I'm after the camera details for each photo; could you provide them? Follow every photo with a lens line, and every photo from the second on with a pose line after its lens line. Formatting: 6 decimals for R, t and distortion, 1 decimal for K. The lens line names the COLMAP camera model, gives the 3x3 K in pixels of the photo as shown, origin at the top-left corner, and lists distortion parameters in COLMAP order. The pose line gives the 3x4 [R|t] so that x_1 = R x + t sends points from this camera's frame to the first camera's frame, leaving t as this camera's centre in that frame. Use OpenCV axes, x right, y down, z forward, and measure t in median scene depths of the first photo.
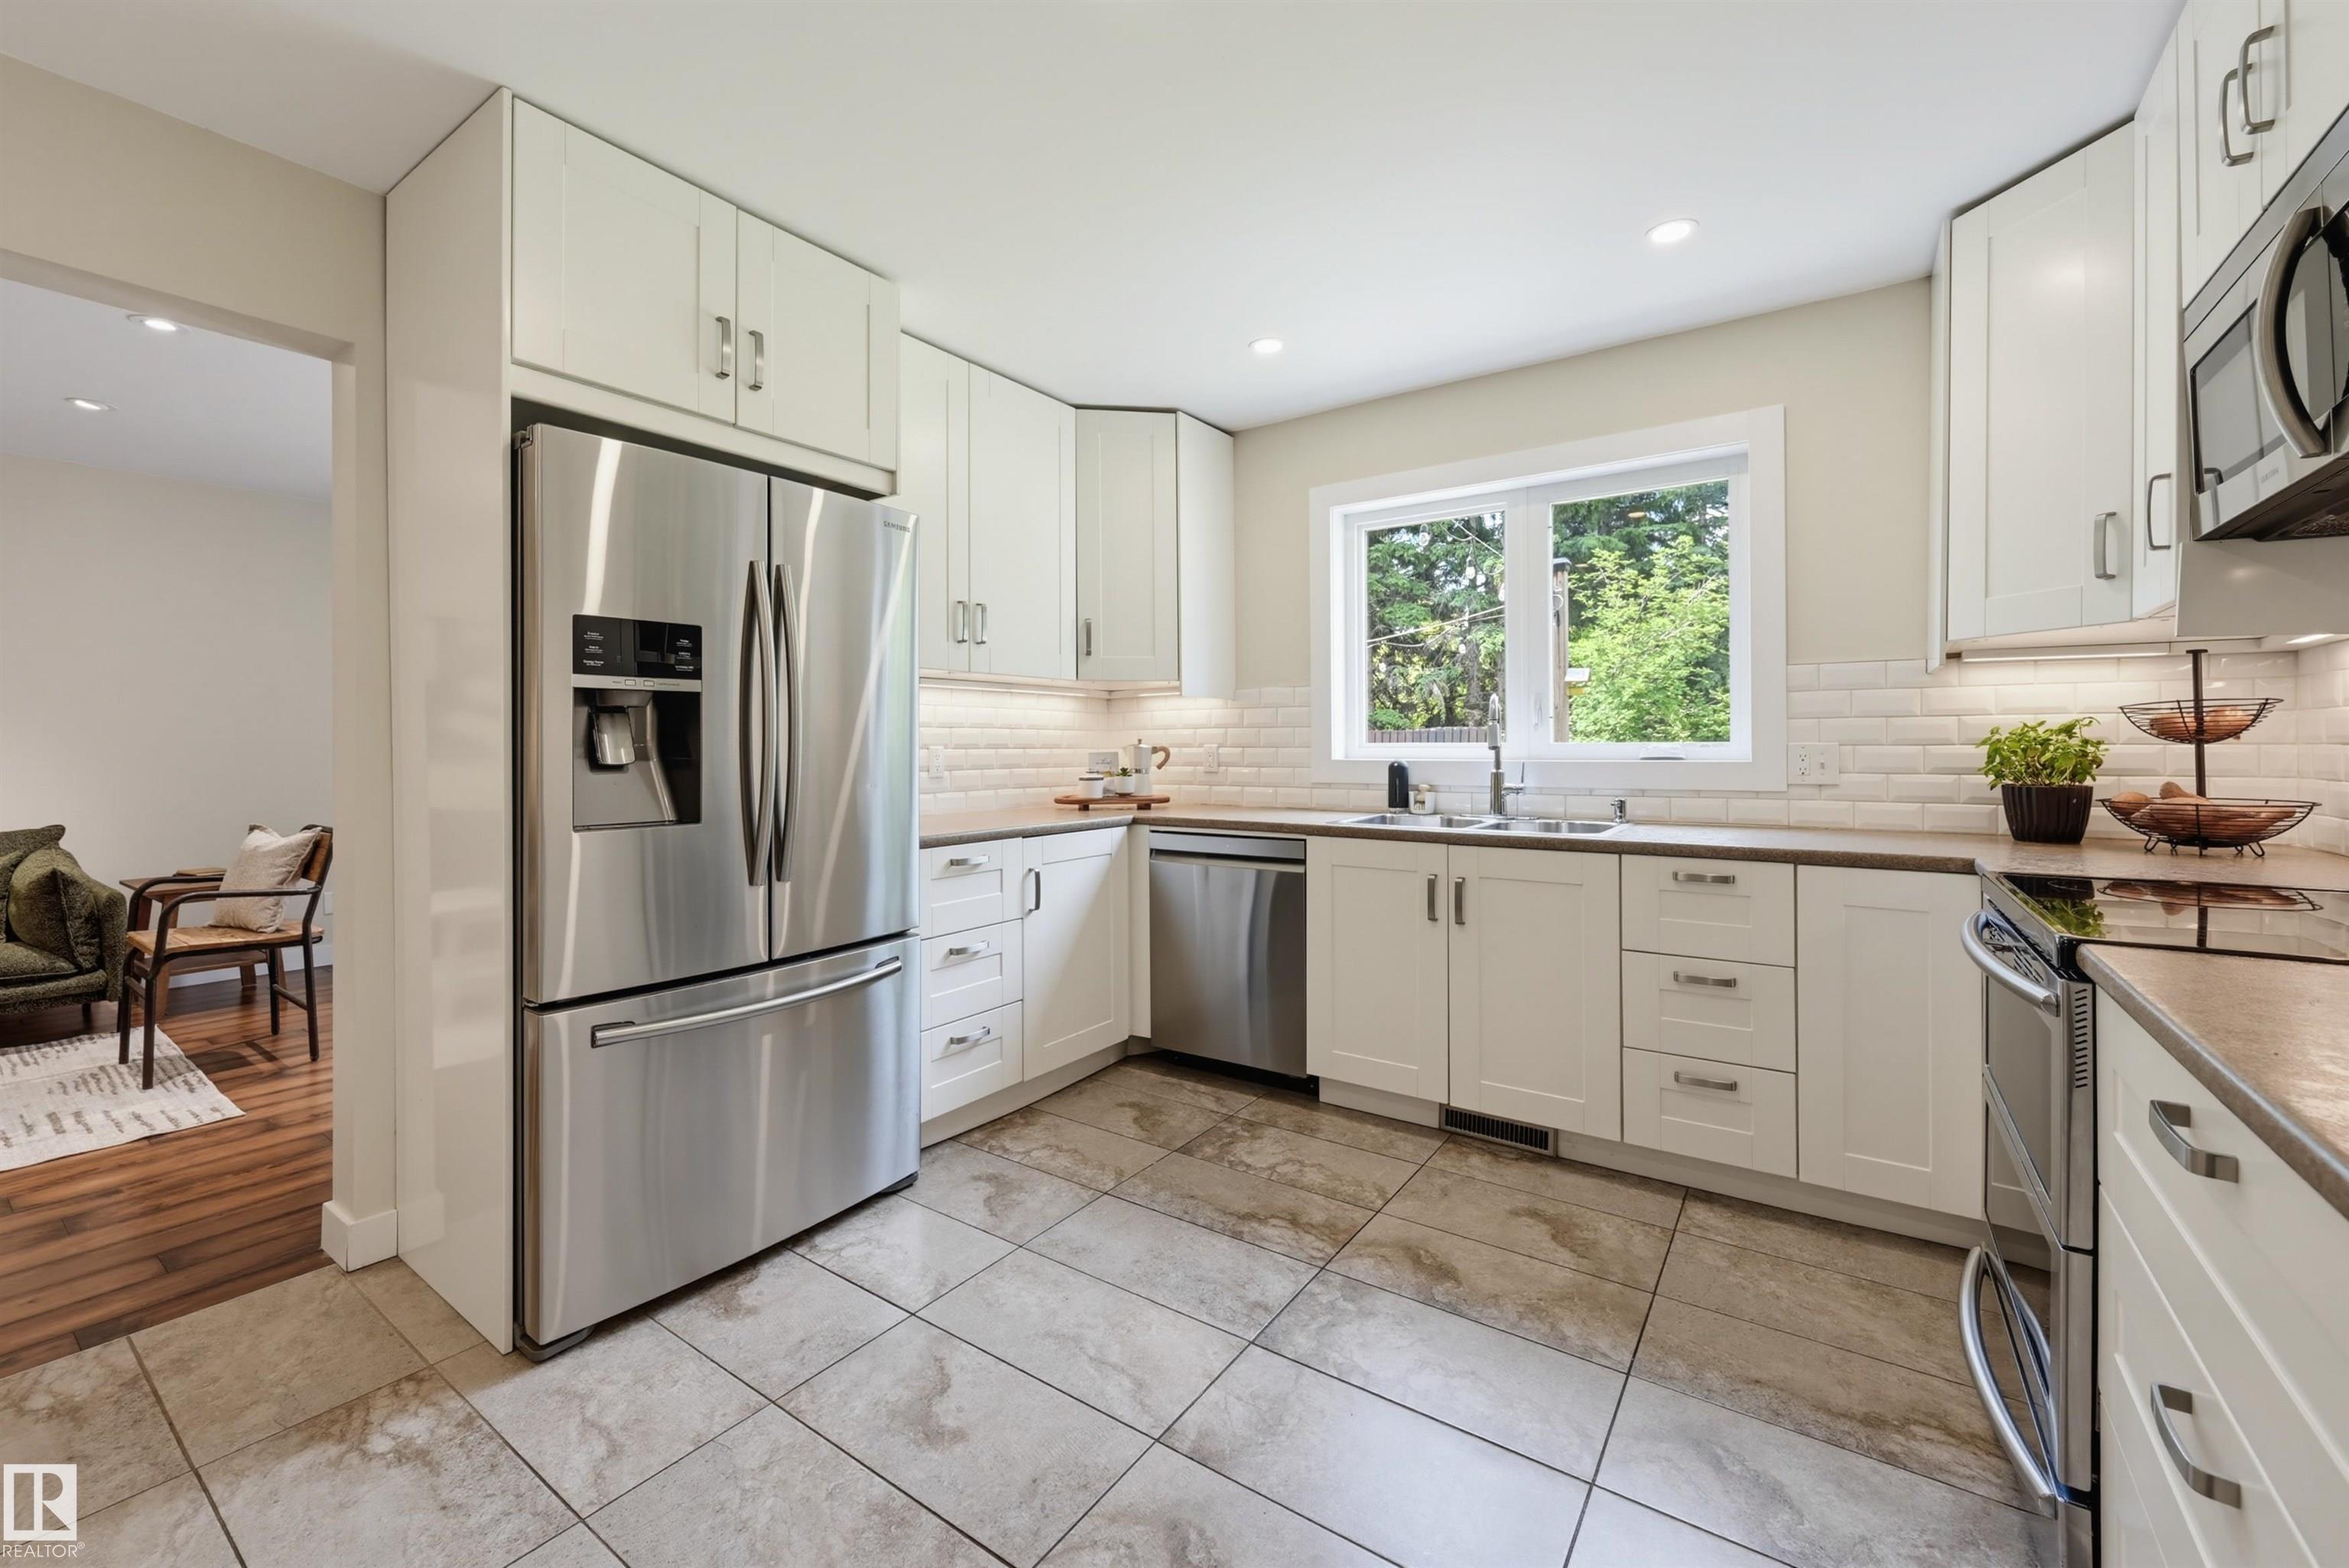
lens RADIAL K [[946.4, 0, 1172.6], [0, 946.4, 740.3], [0, 0, 1]] dist [-0.000557, -0.000084]
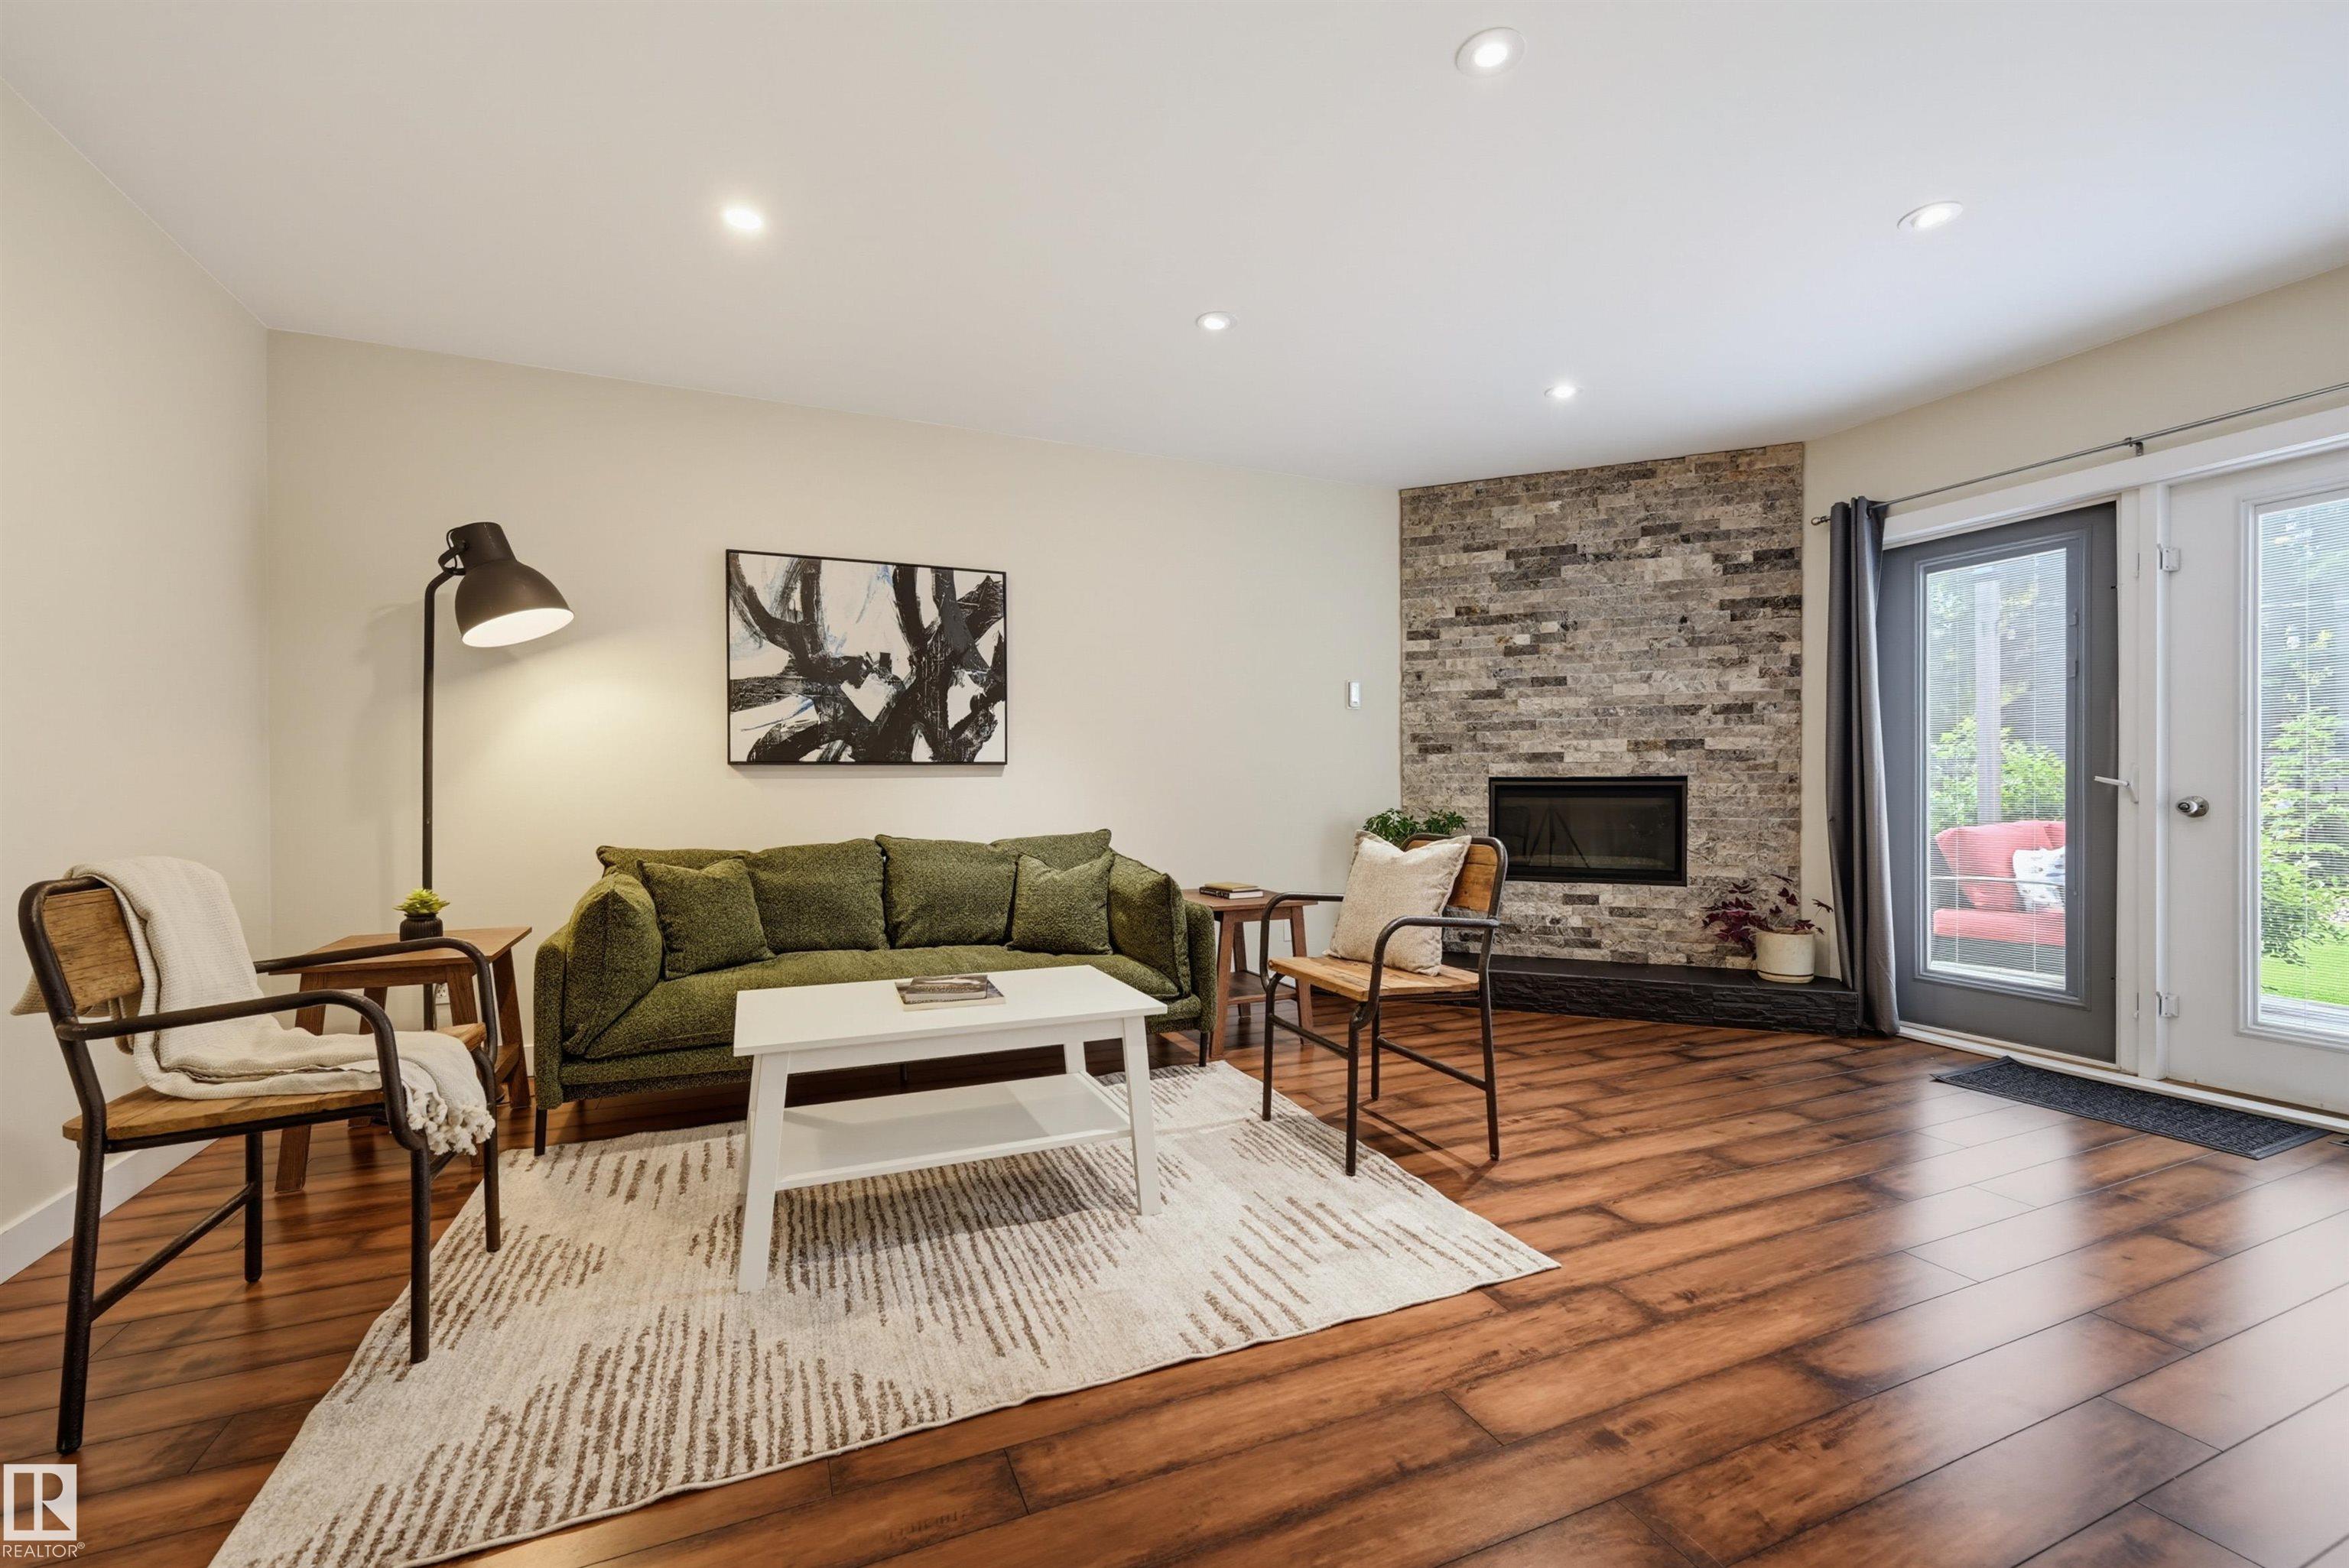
lens RADIAL K [[977.6, 0, 1174.5], [0, 977.6, 784.0], [0, 0, 1]] dist [-0.000220, -0.000022]
pose [[0.852457, -0.000591, -0.522796, -0.705626], [-0.000751, 0.999997, -0.002355, 0.054399], [0.522796, 0.002400, 0.852454, 0.237859]]
